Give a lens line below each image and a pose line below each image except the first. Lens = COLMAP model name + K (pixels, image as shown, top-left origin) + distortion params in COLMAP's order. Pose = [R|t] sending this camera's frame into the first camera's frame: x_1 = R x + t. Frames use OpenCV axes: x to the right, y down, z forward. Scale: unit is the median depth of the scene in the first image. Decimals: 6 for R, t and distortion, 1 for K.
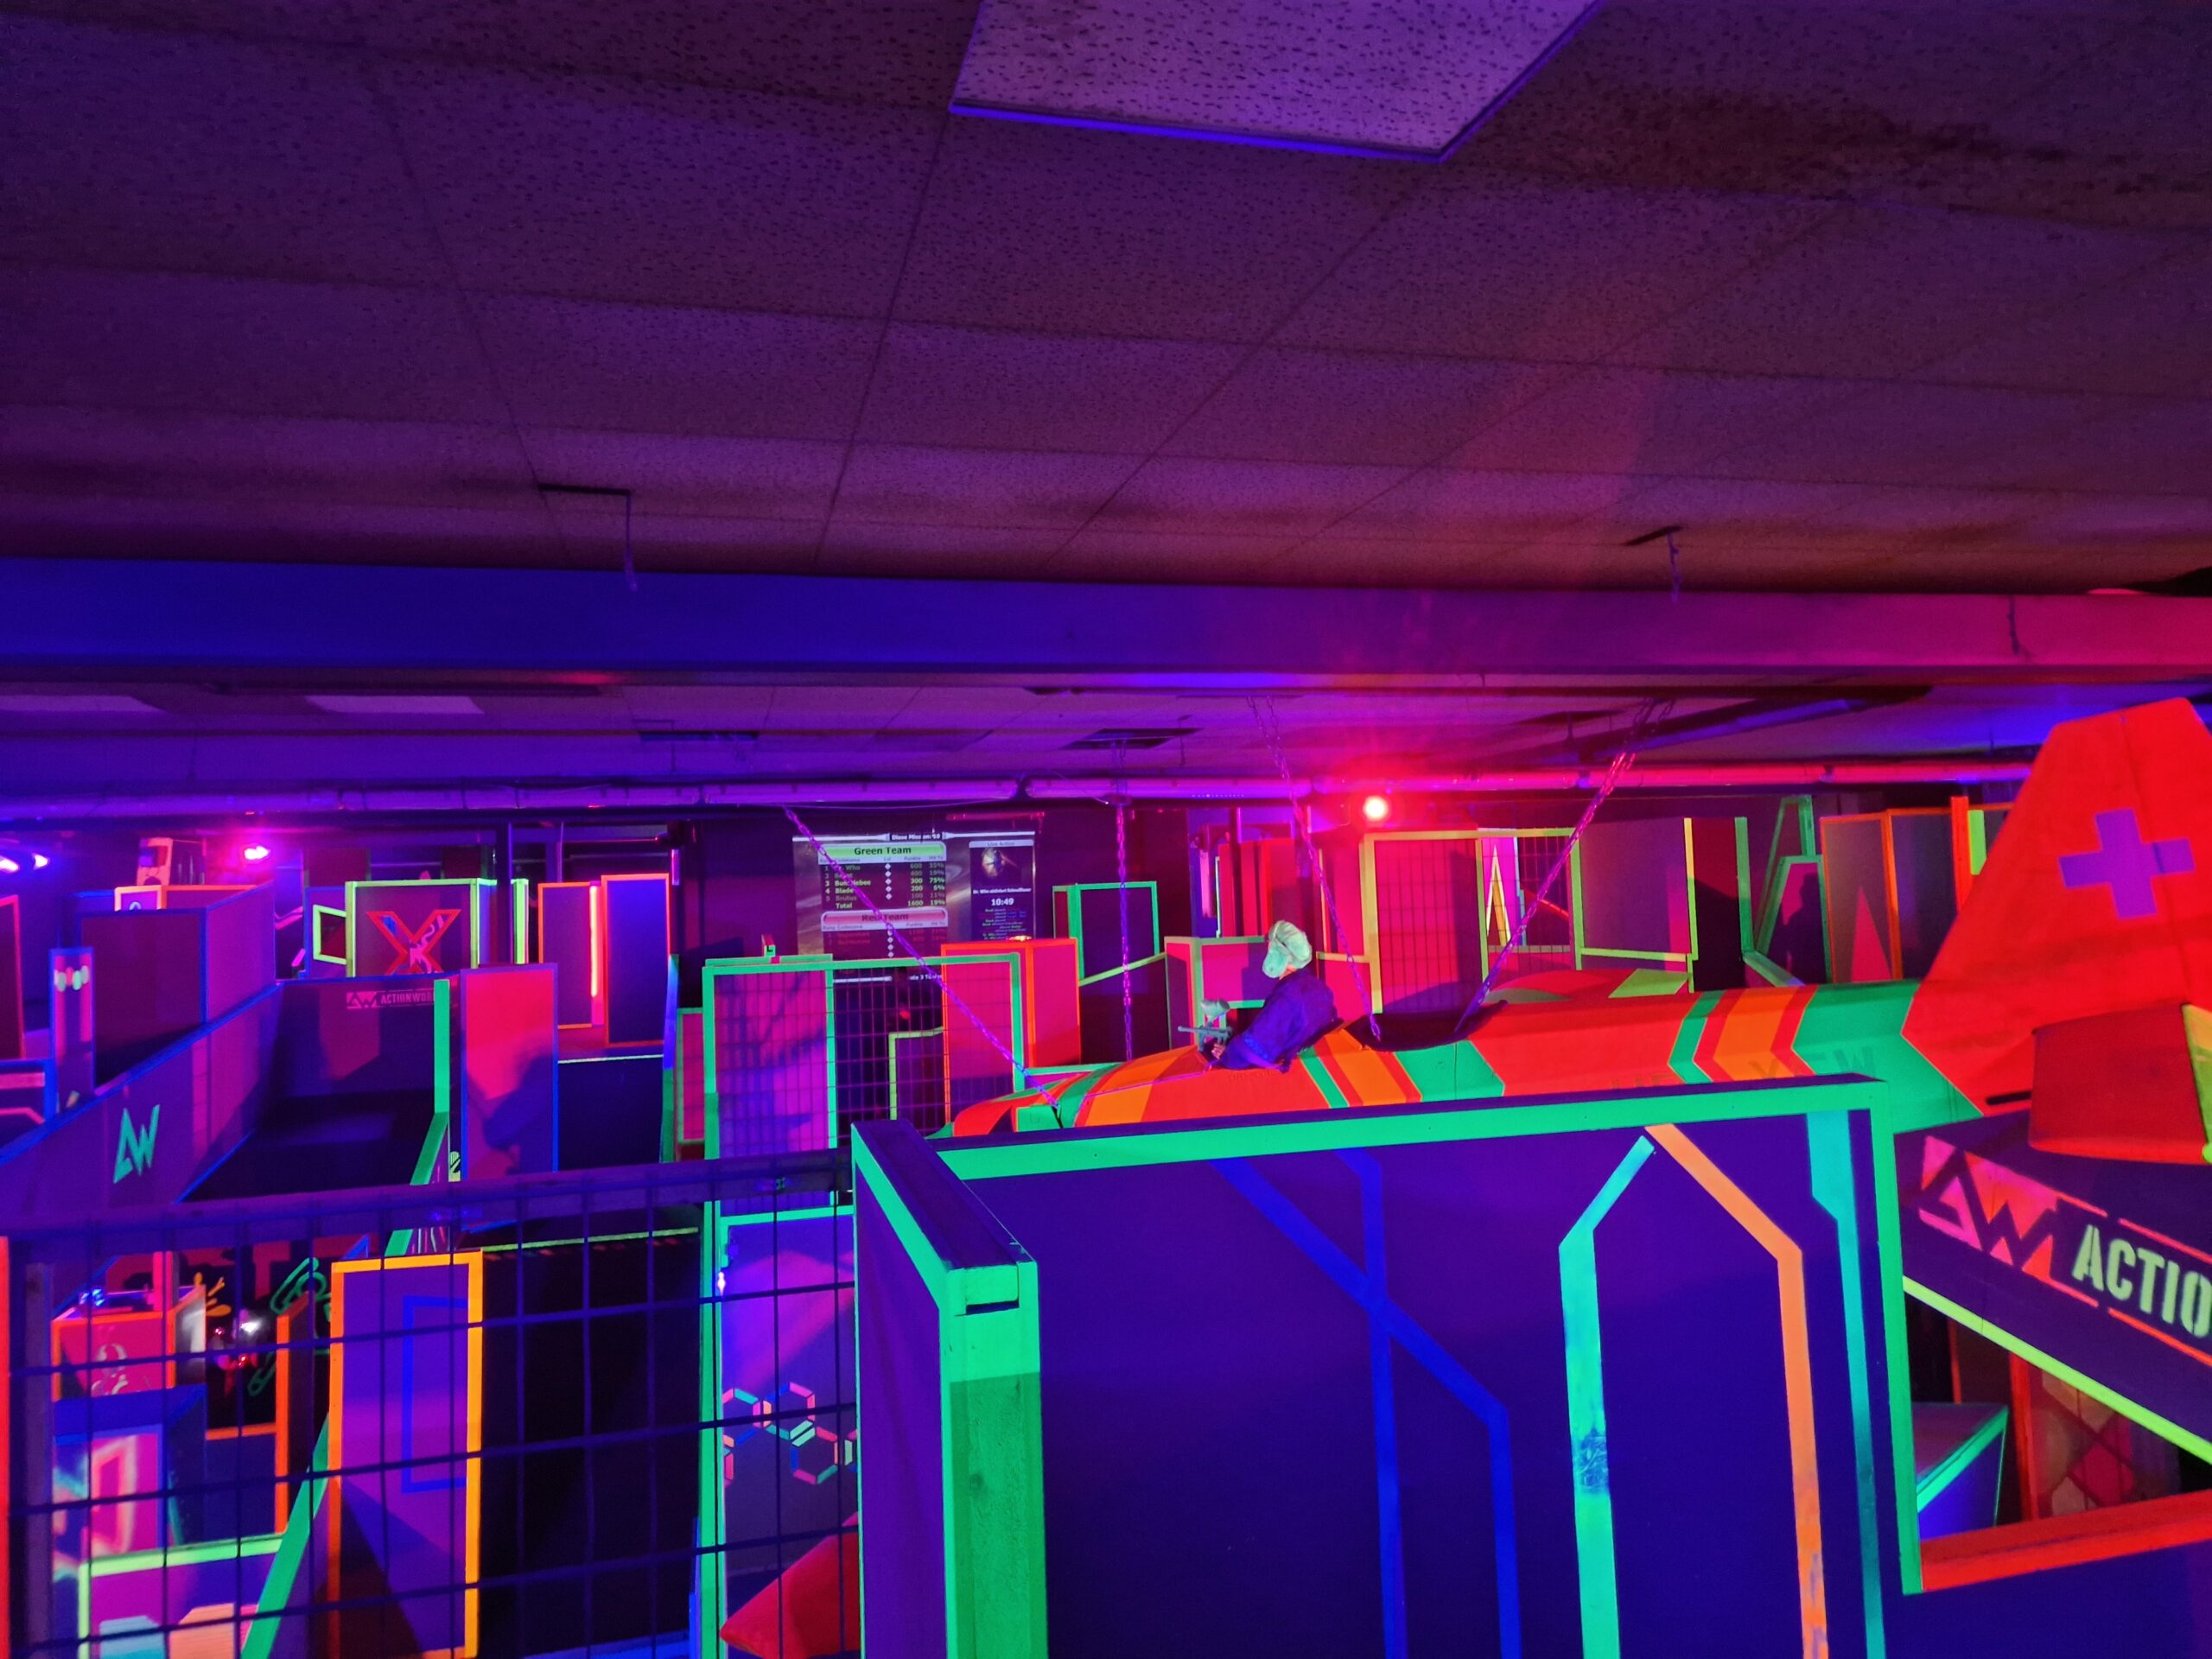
lens RADIAL K [[1470.1, 0, 1104.1], [0, 1470.1, 822.6], [0, 0, 1]] dist [0.033010, -0.028654]
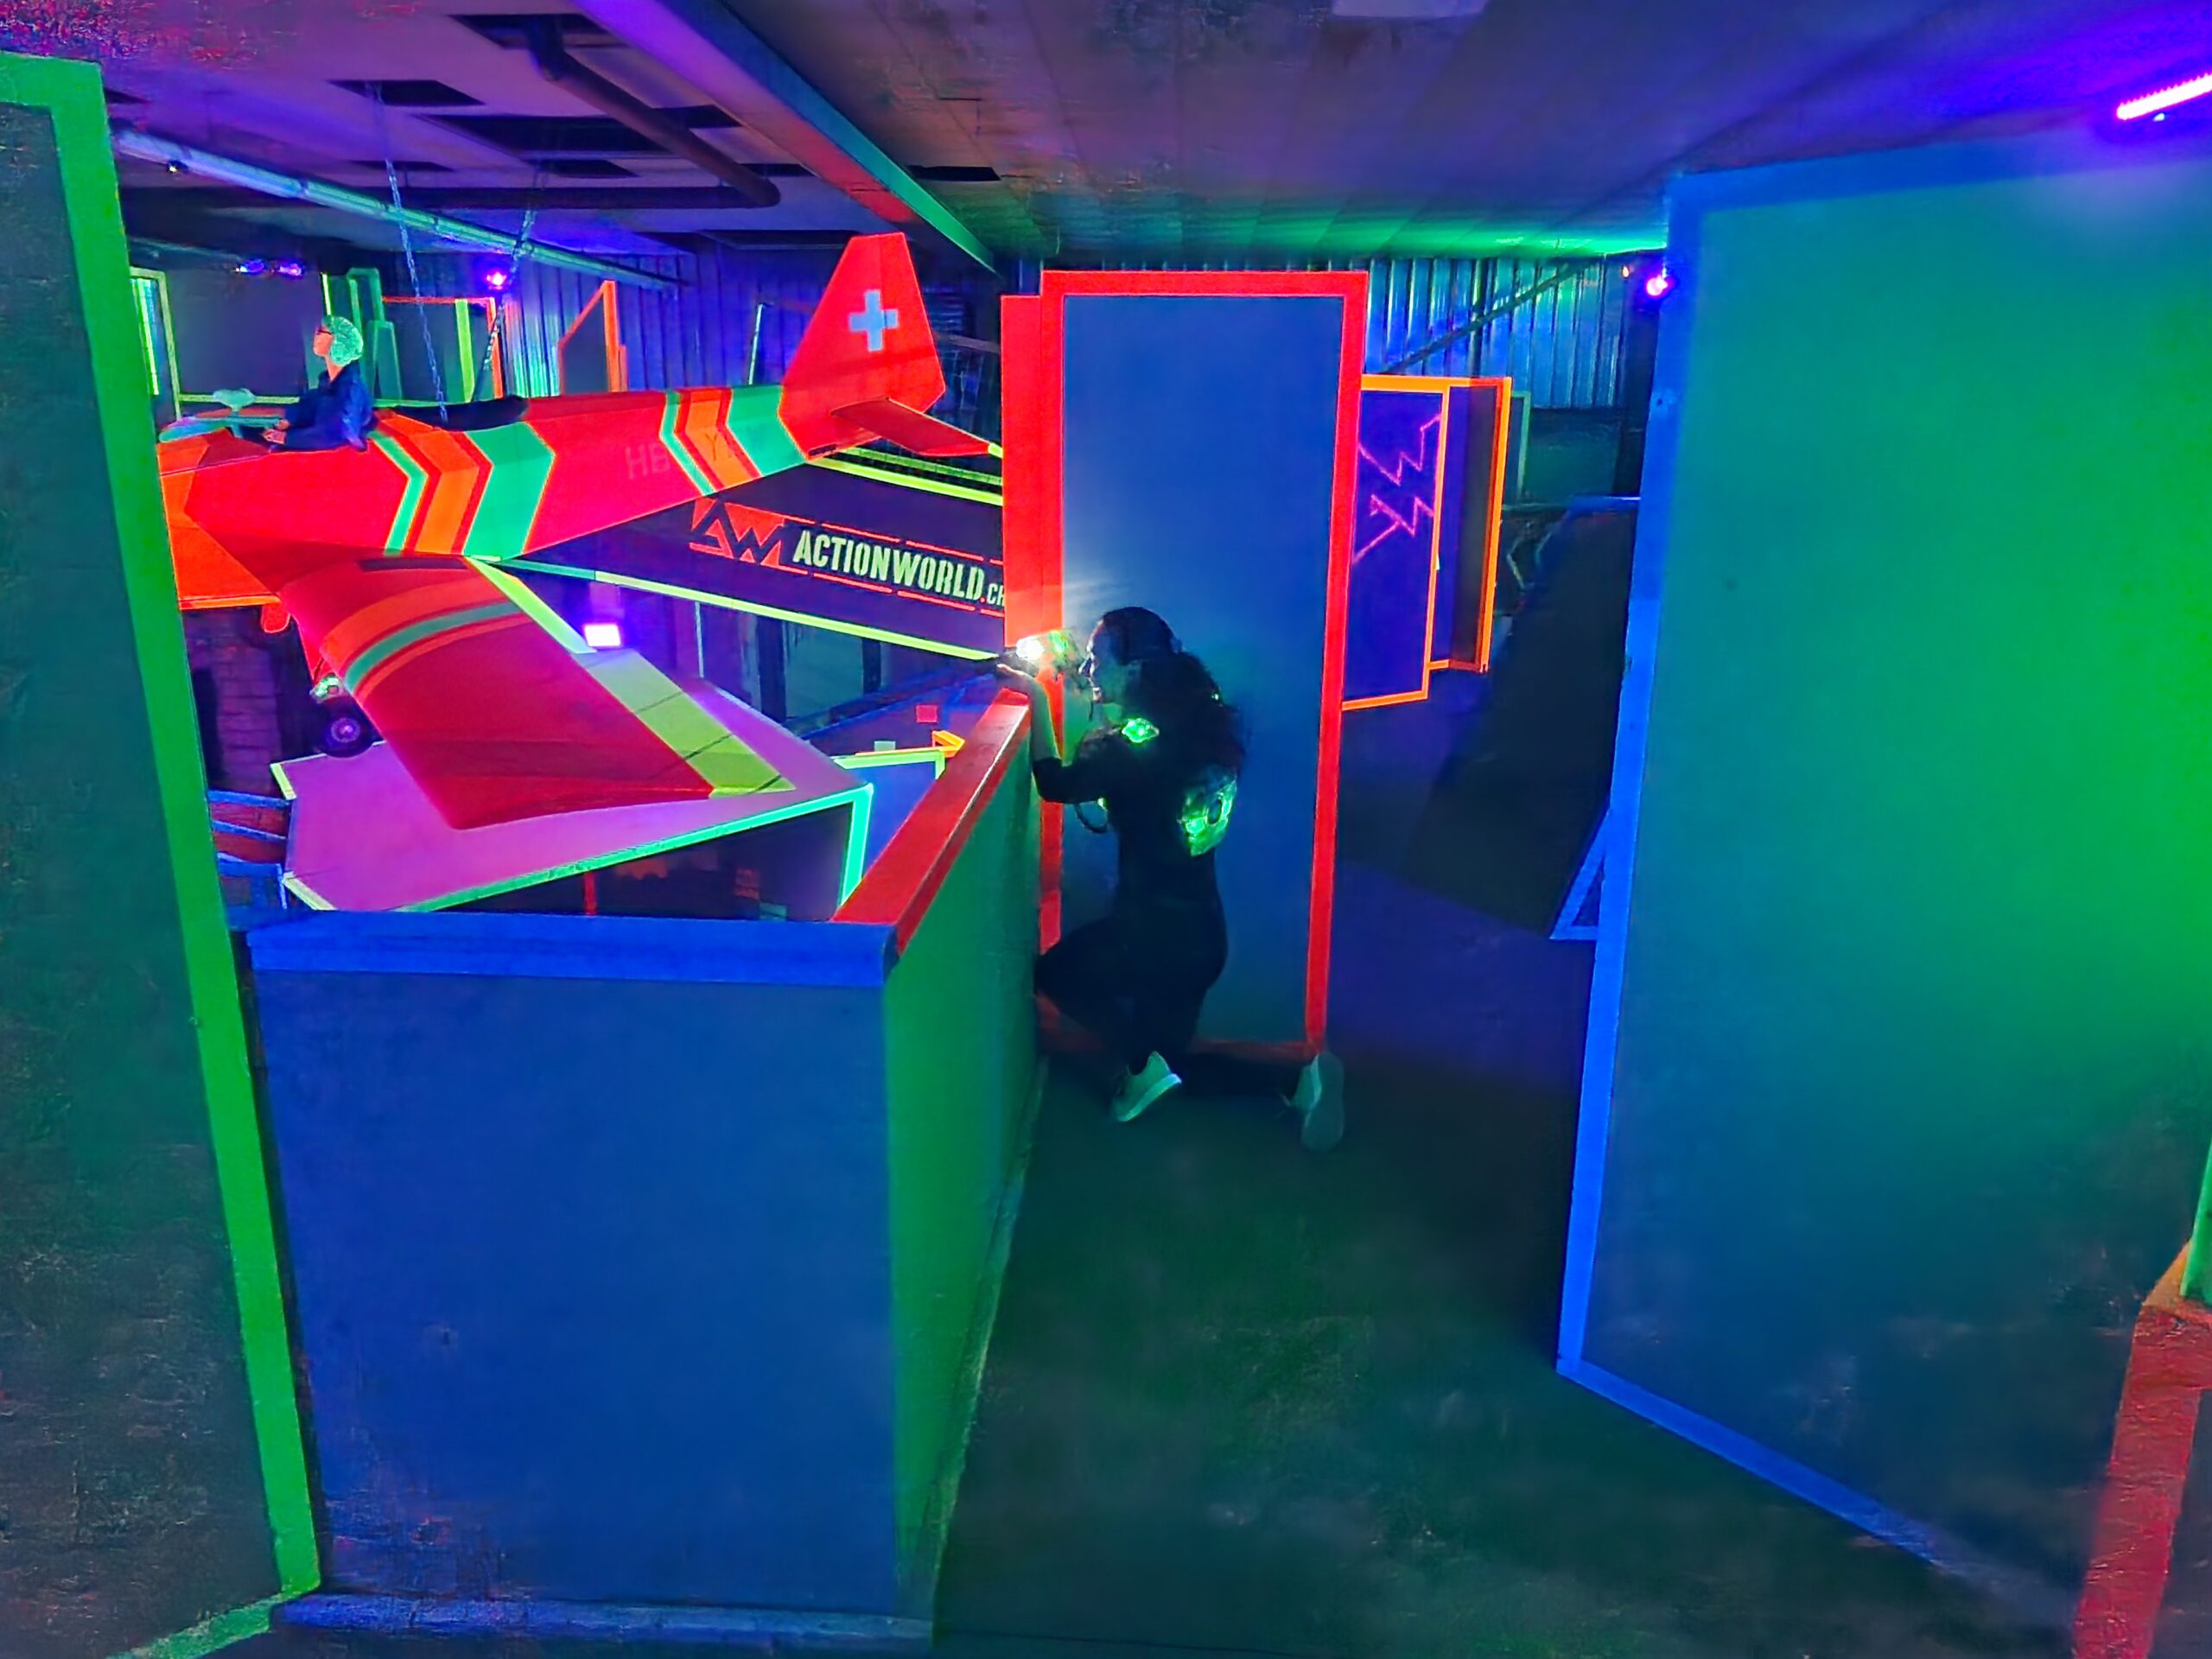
lens RADIAL K [[1470.1, 0, 1107.7], [0, 1470.1, 827.1], [0, 0, 1]] dist [0.033010, -0.028654]
pose [[0.298593, -0.218803, 0.928960, -0.889222], [-0.064386, 0.966529, 0.248348, 0.130715], [-0.952206, -0.133967, 0.274511, 0.076418]]
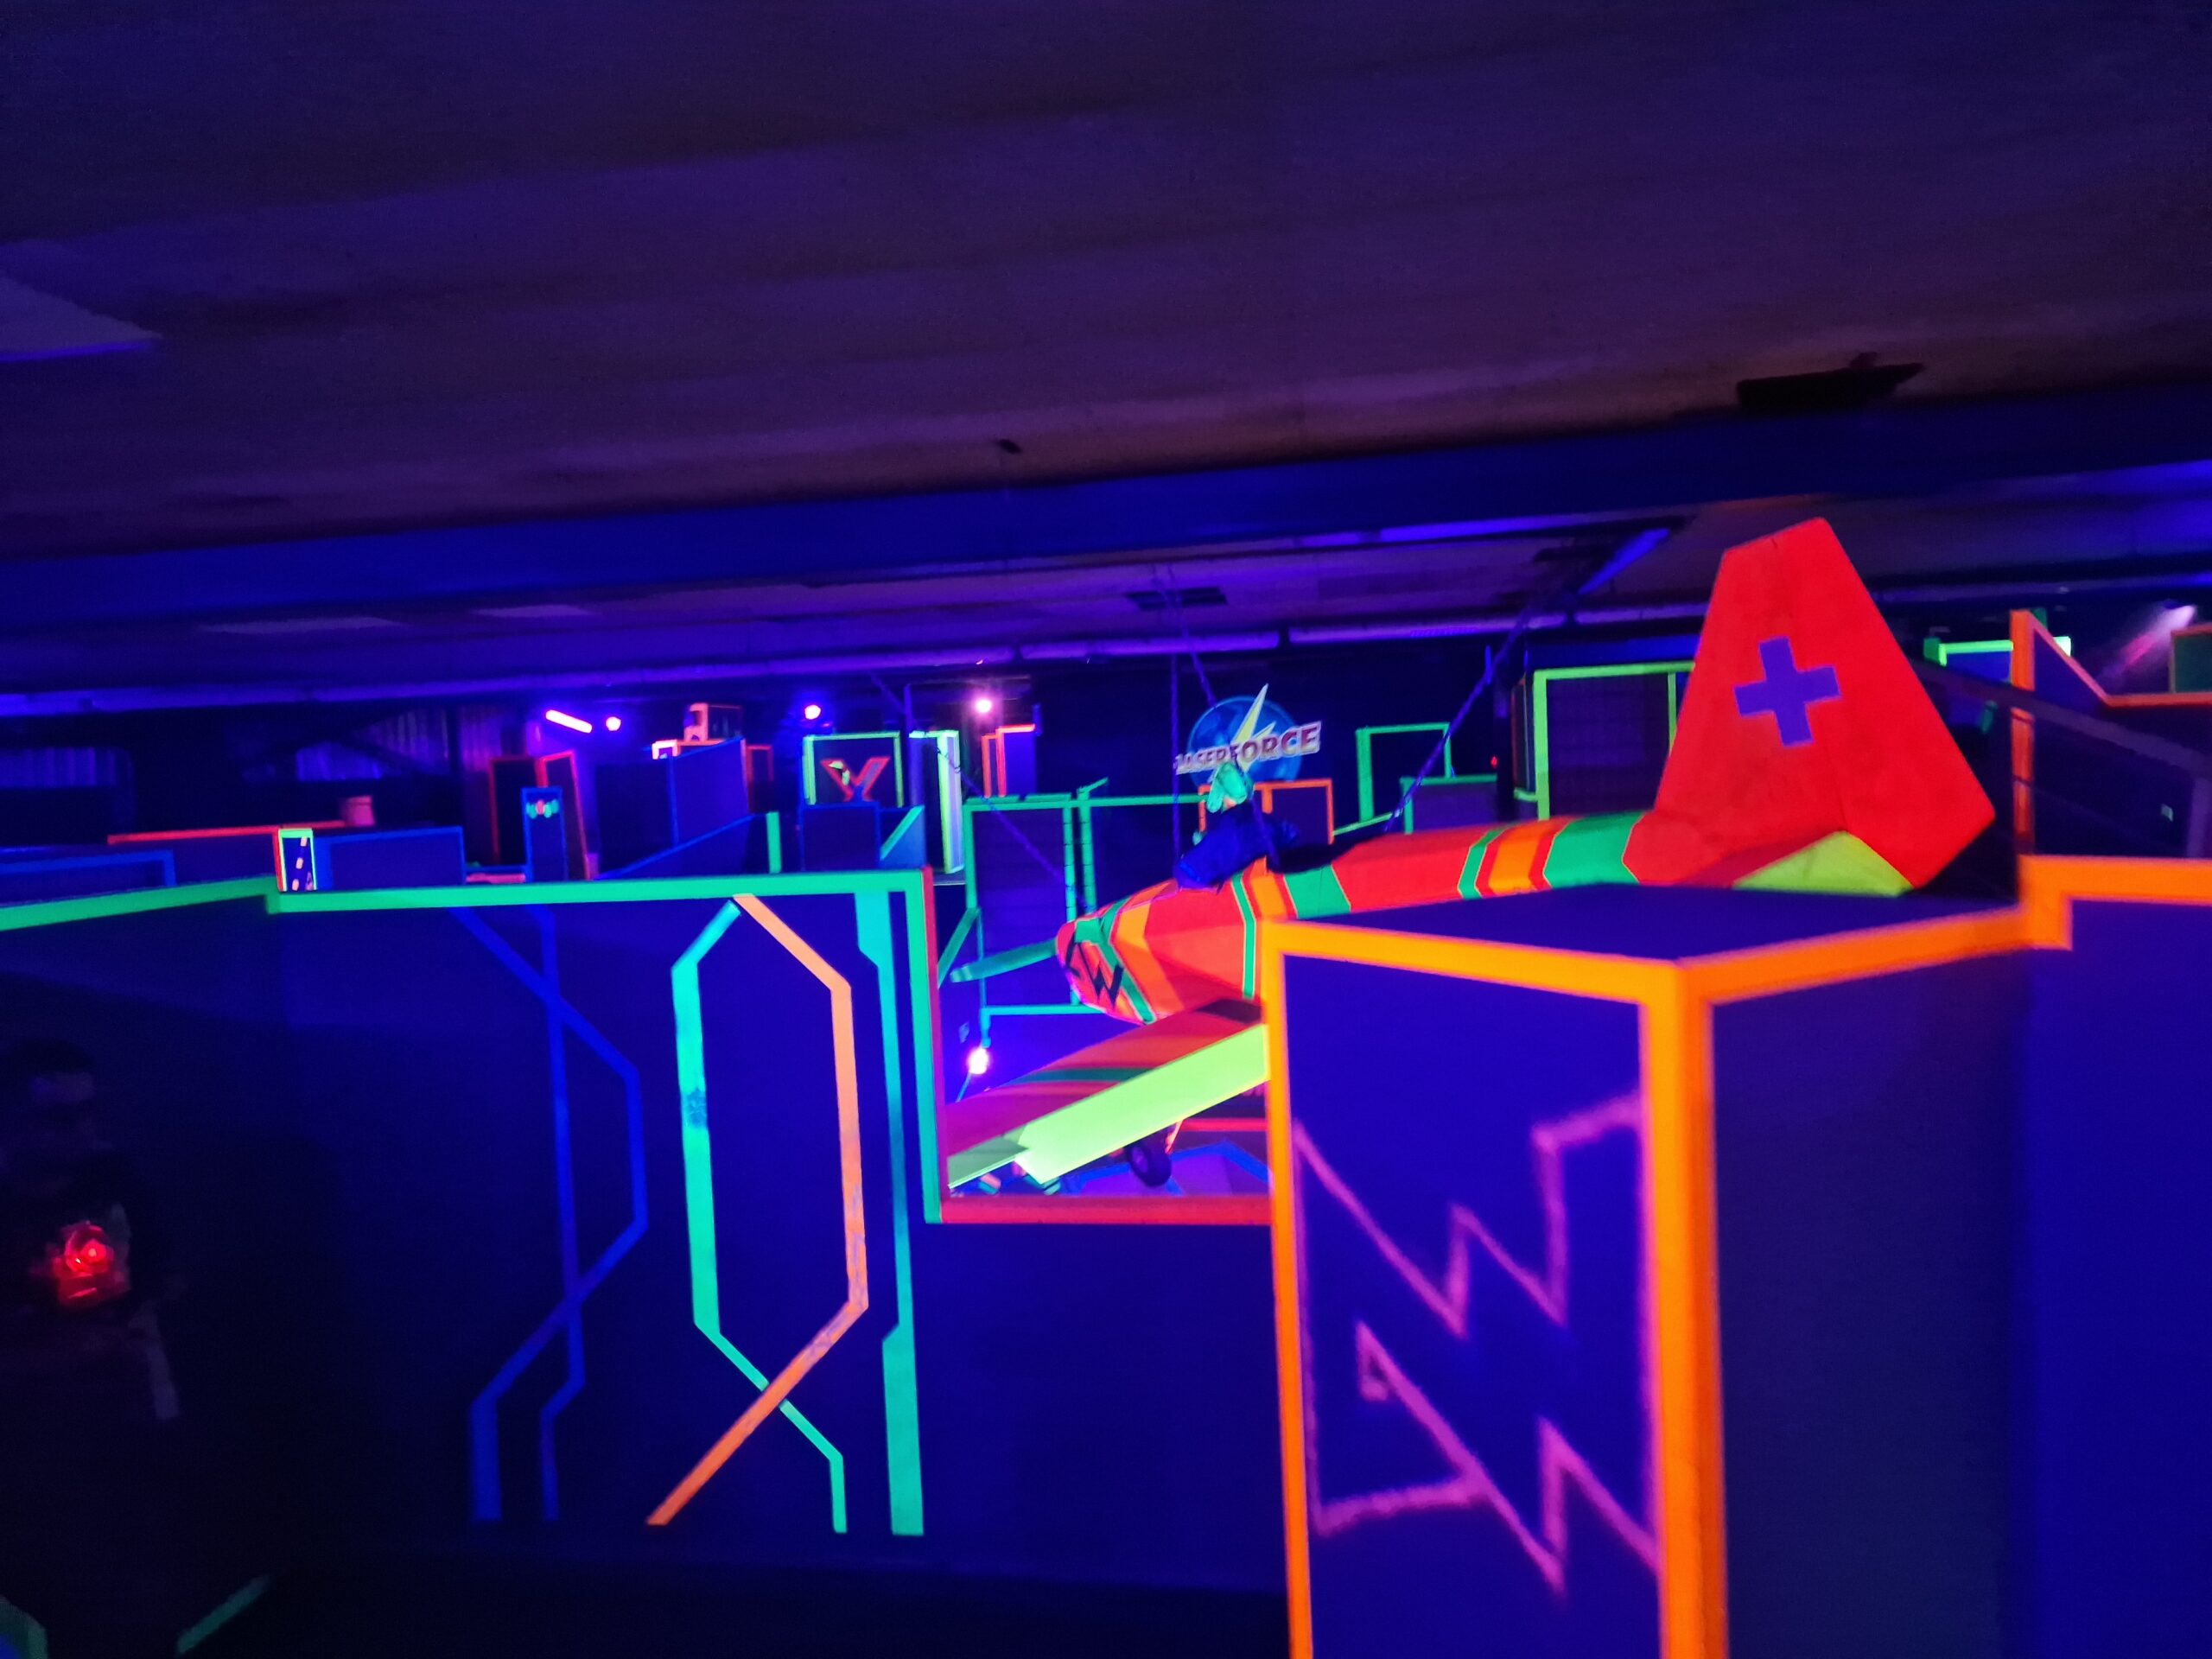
lens RADIAL K [[1470.1, 0, 1099.5], [0, 1470.1, 838.8], [0, 0, 1]] dist [0.033010, -0.028654]
pose [[0.927180, 0.008411, -0.374521, 1.290445], [0.035284, 0.993343, 0.109658, -0.003670], [0.372951, -0.114887, 0.920711, -0.231230]]
